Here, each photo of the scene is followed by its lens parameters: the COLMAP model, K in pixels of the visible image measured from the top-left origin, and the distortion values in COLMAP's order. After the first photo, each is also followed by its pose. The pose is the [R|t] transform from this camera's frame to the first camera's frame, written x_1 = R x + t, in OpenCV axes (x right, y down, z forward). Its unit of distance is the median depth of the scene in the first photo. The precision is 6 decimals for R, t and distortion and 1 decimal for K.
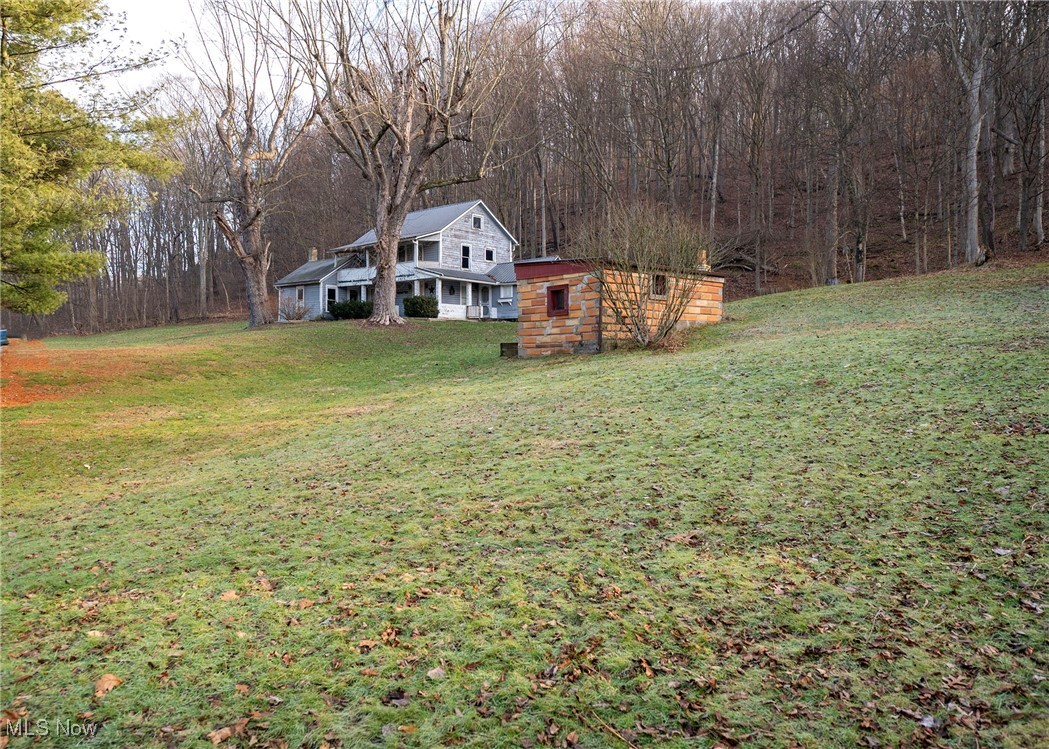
lens RADIAL K [[785.3, 0, 524.5], [0, 785.3, 374.5], [0, 0, 1]] dist [-0.000175, -0.001350]
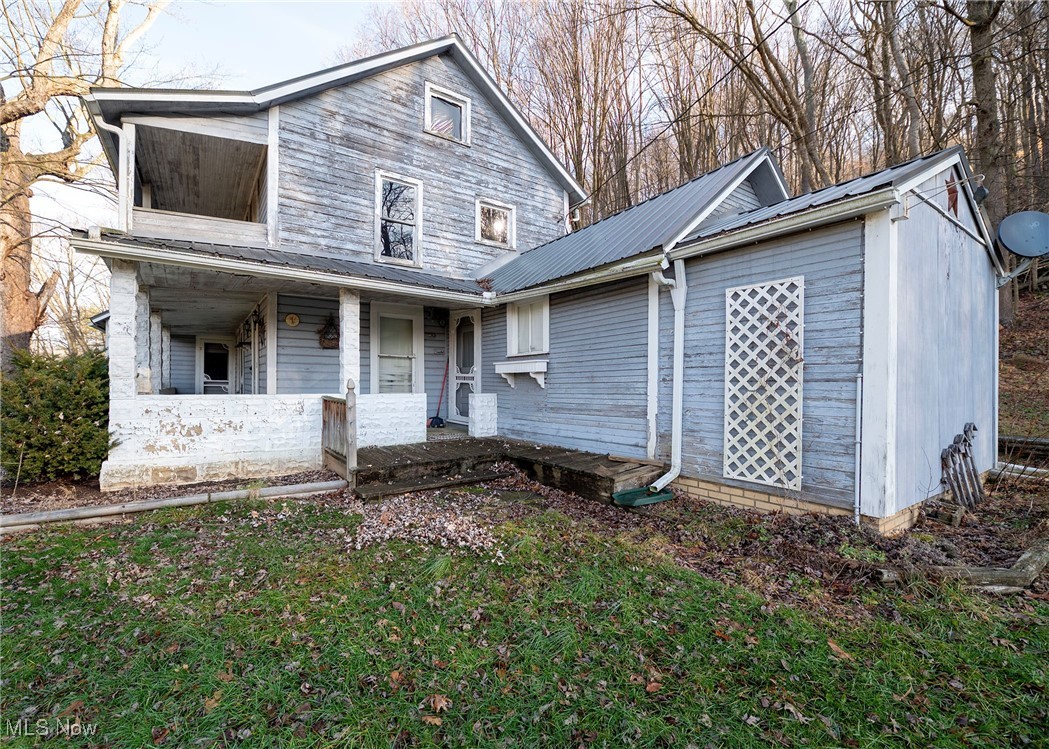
lens RADIAL K [[455.6, 0, 499.1], [0, 455.6, 375.2], [0, 0, 1]] dist [-0.001407, -0.000382]
pose [[0.965389, -0.011531, -0.260557, 0.005616], [0.000565, 0.999112, -0.042124, -0.085234], [0.260812, 0.040519, 0.964539, 0.858864]]
